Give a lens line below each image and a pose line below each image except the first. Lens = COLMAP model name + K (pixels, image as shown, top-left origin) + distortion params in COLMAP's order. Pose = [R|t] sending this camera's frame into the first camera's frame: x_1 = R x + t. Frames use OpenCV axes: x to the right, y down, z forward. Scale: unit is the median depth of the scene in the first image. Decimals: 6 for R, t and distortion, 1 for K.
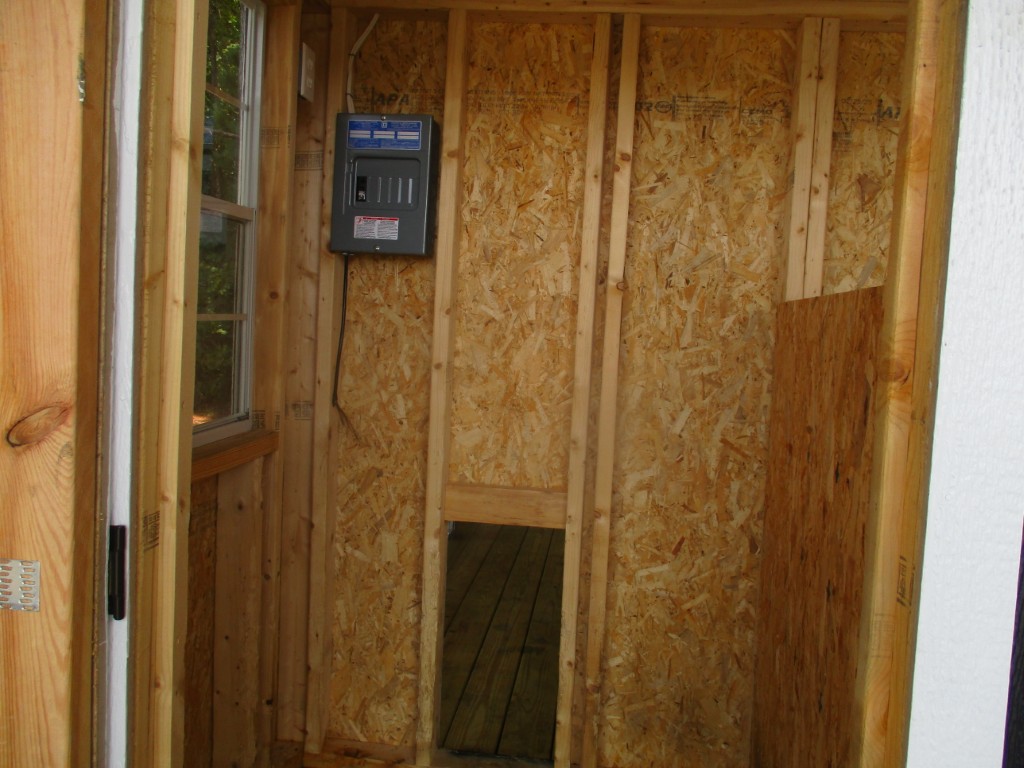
lens RADIAL K [[935.8, 0, 511.1], [0, 935.8, 377.0], [0, 0, 1]] dist [-0.022602, 0.033696]
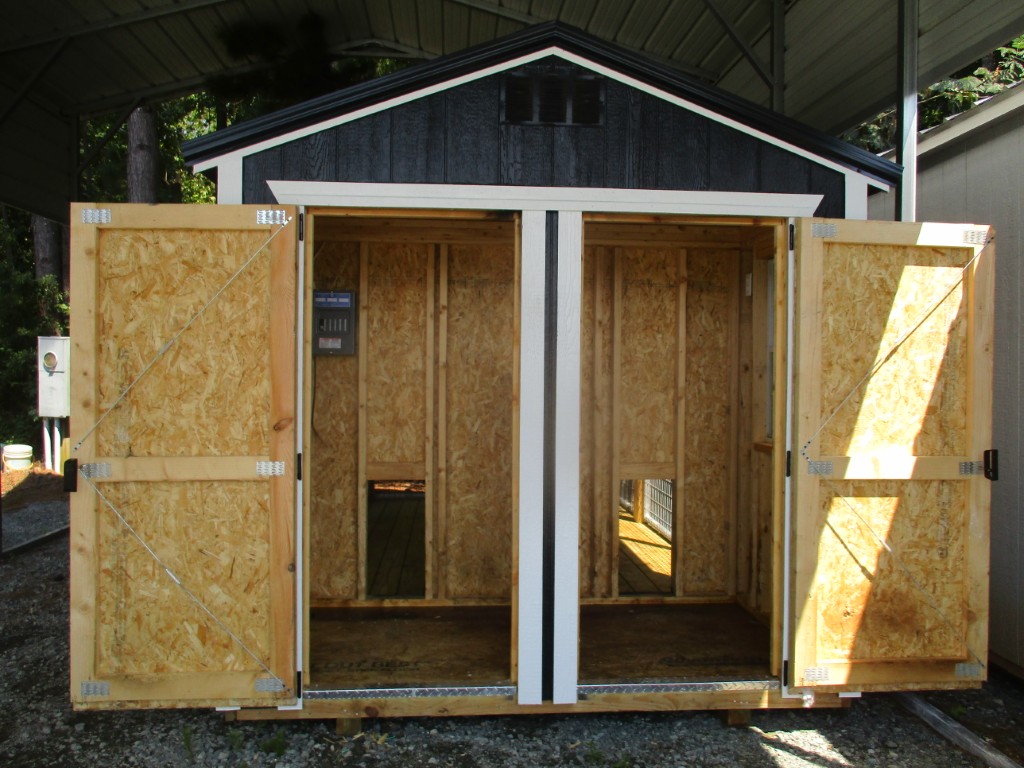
lens RADIAL K [[935.8, 0, 514.9], [0, 935.8, 358.3], [0, 0, 1]] dist [-0.022602, 0.033696]
pose [[0.983434, -0.043219, 0.176039, -0.104041], [0.054678, 0.996653, -0.060771, 0.027961], [-0.172823, 0.069390, 0.982506, -1.148240]]
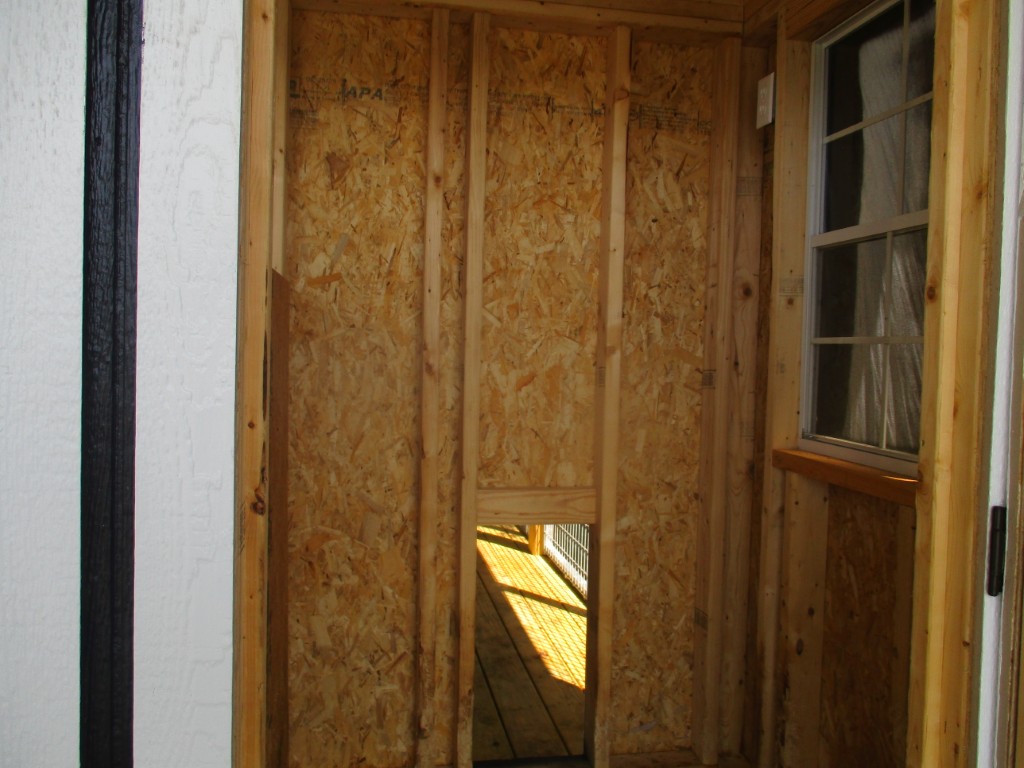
lens RADIAL K [[935.8, 0, 515.8], [0, 935.8, 373.9], [0, 0, 1]] dist [-0.022602, 0.033696]
pose [[0.964437, -0.039859, 0.261290, 0.289446], [0.045186, 0.998875, -0.014408, 0.044027], [-0.260422, 0.025702, 0.965153, -0.018789]]
